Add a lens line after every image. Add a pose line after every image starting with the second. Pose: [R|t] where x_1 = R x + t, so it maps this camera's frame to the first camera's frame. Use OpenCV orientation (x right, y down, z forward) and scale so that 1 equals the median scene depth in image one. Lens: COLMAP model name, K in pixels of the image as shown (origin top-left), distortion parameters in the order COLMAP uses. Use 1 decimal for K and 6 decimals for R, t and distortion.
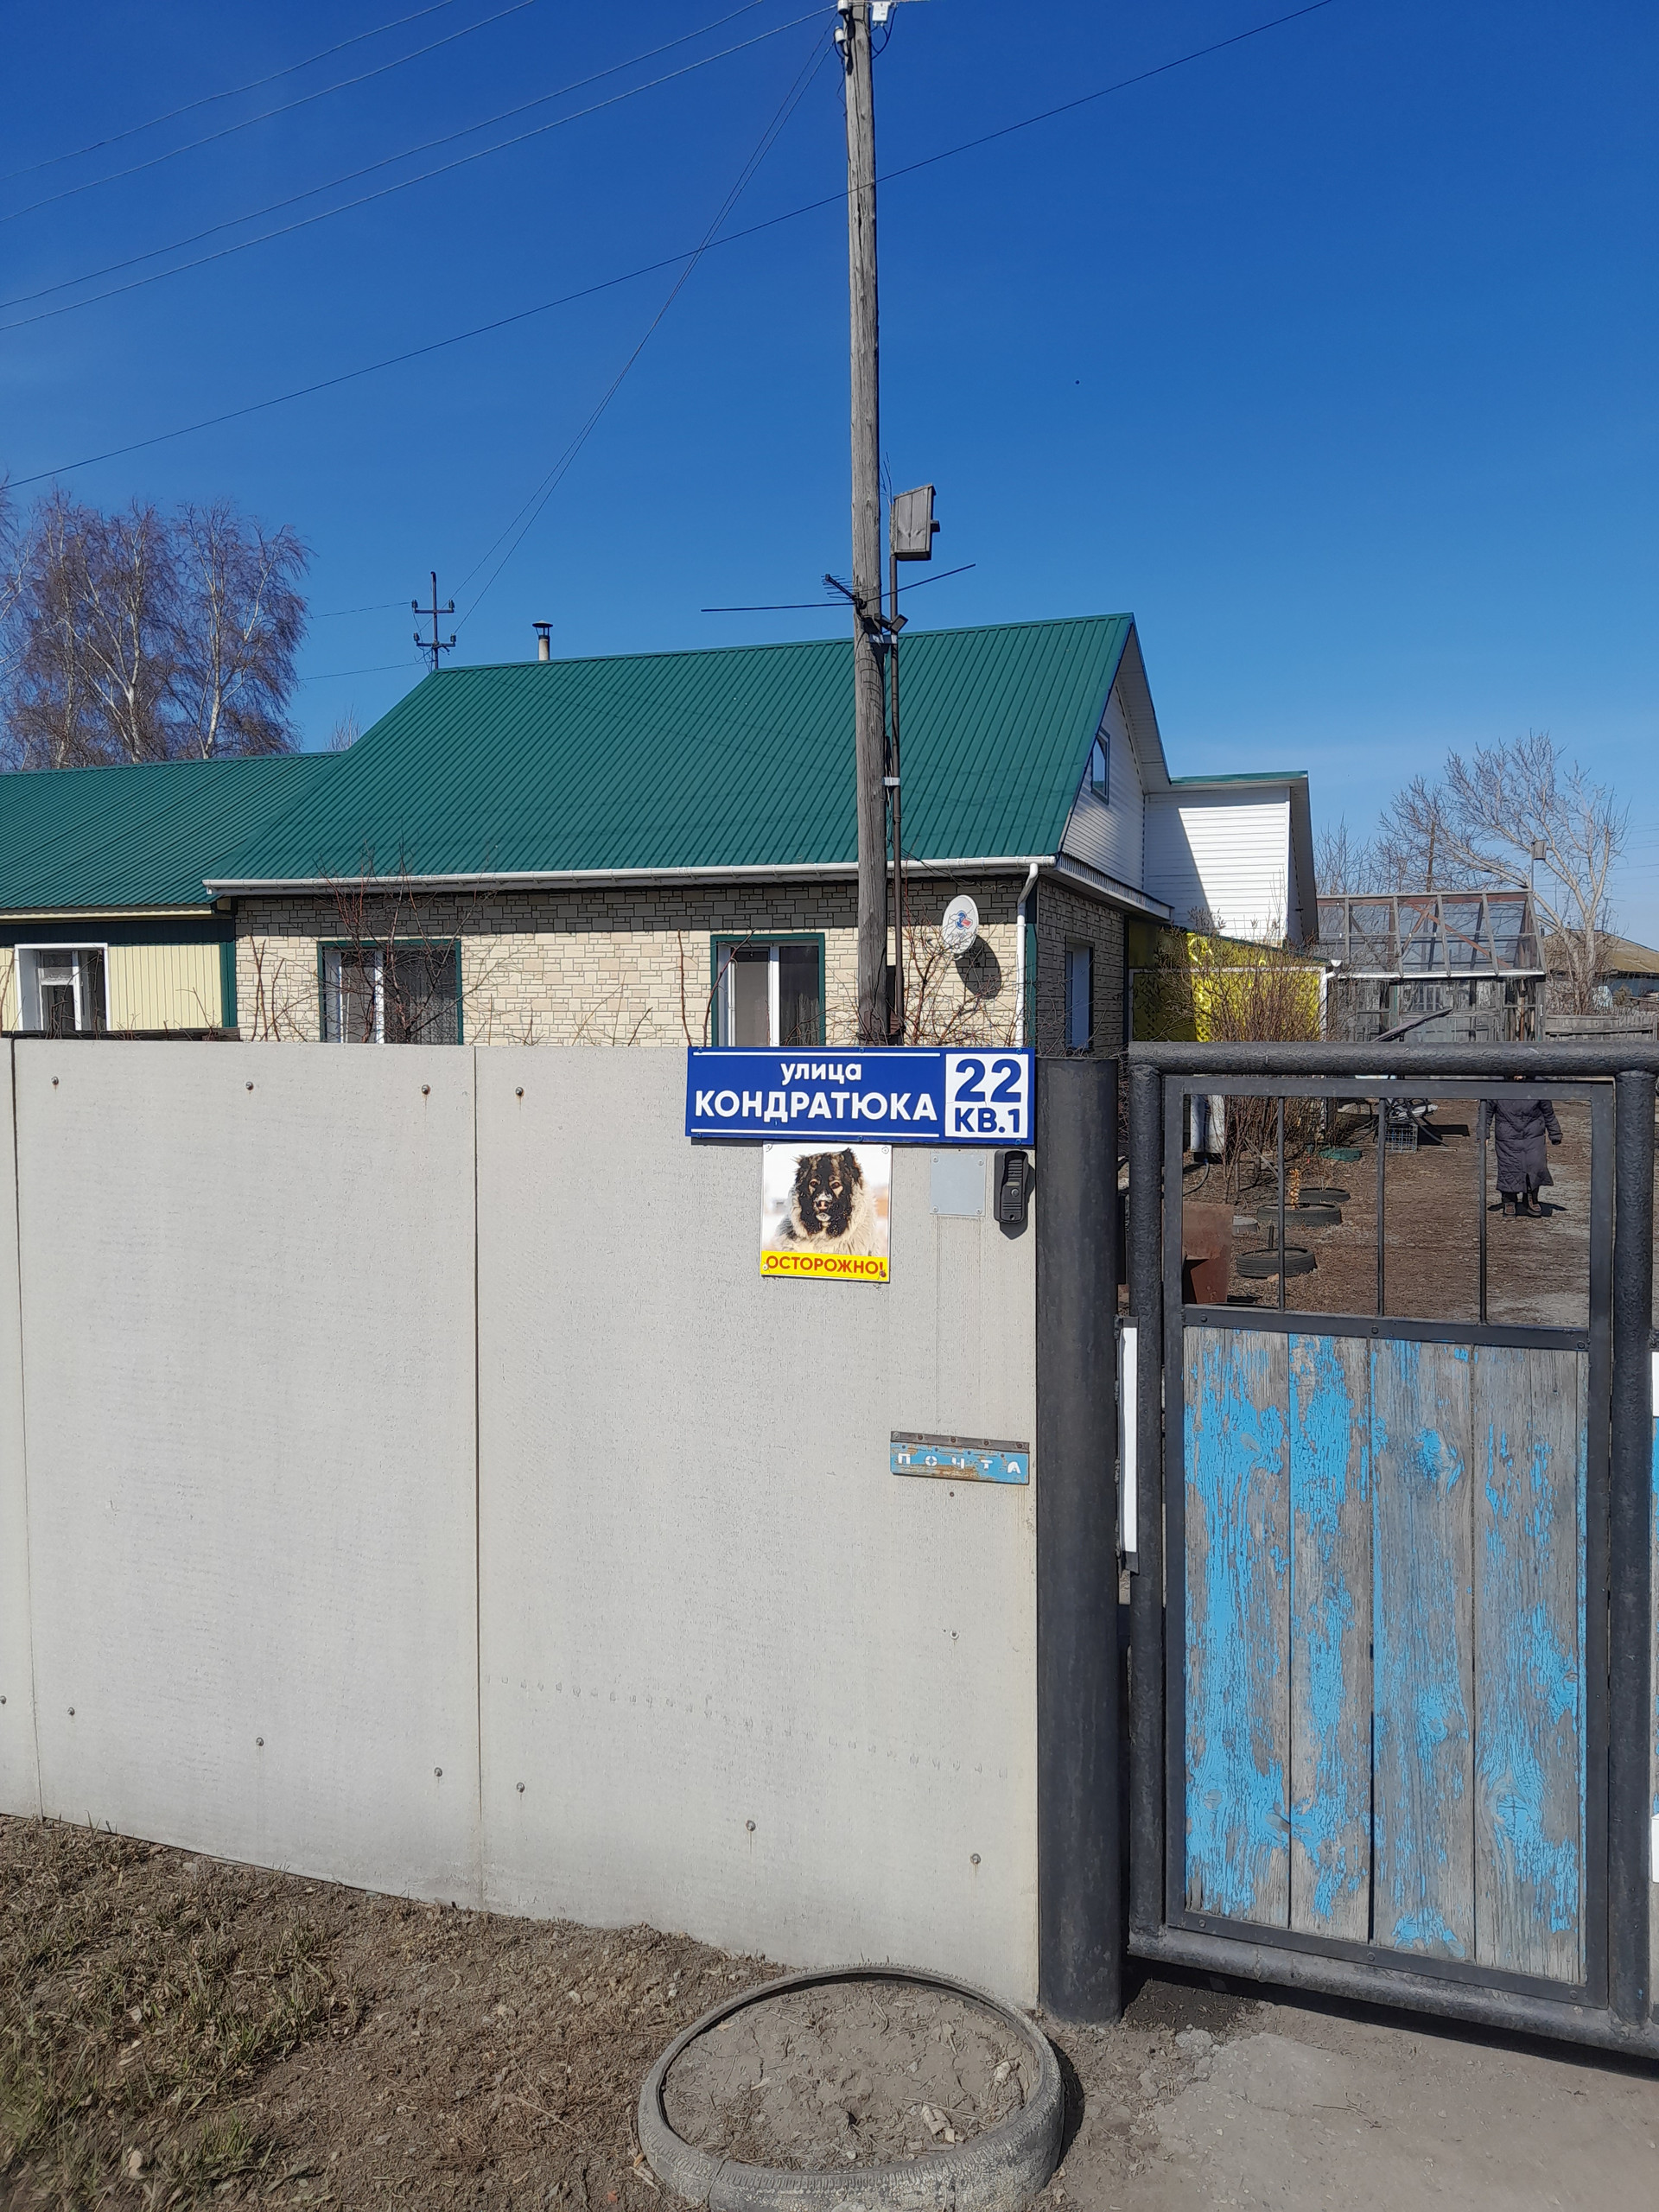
lens RADIAL K [[1602.3, 0, 832.3], [0, 1602.3, 1105.9], [0, 0, 1]] dist [0.083819, -0.077766]
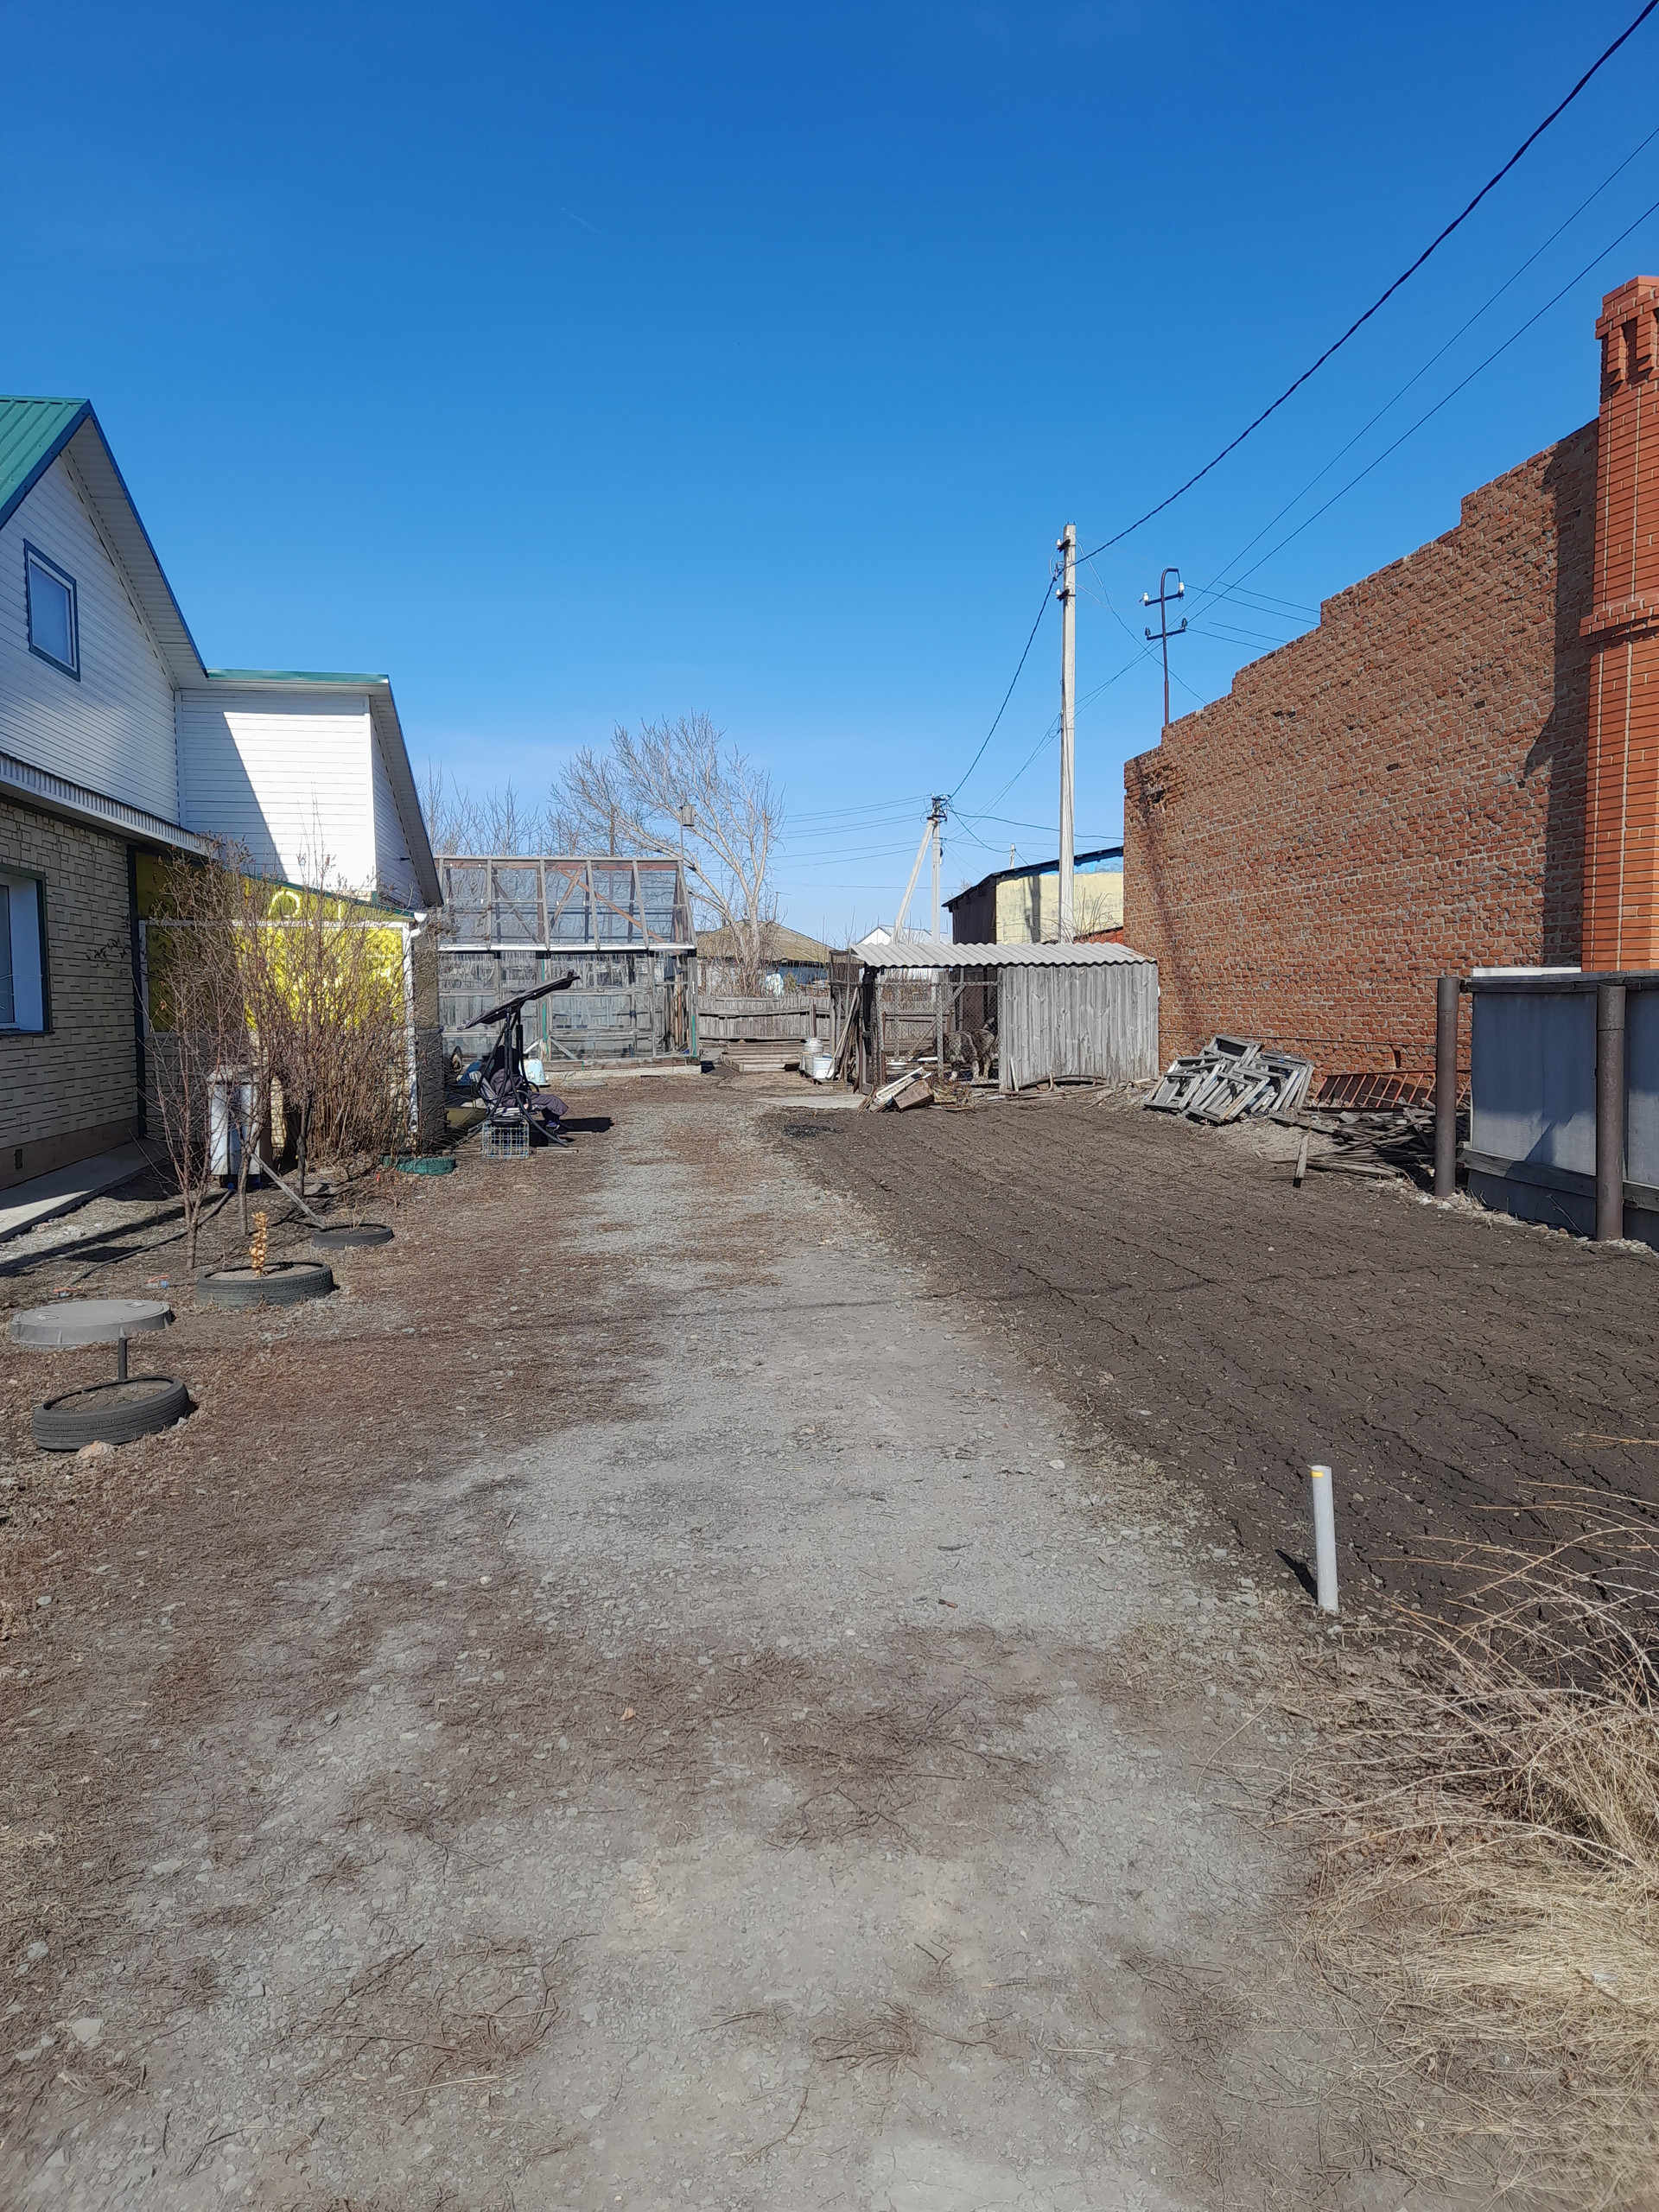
lens RADIAL K [[1602.3, 0, 840.0], [0, 1602.3, 1106.1], [0, 0, 1]] dist [0.083819, -0.077766]
pose [[0.888914, -0.034703, 0.456758, 0.138315], [0.031834, 0.999395, 0.013977, -0.002625], [-0.456967, 0.002116, 0.889481, 0.229081]]
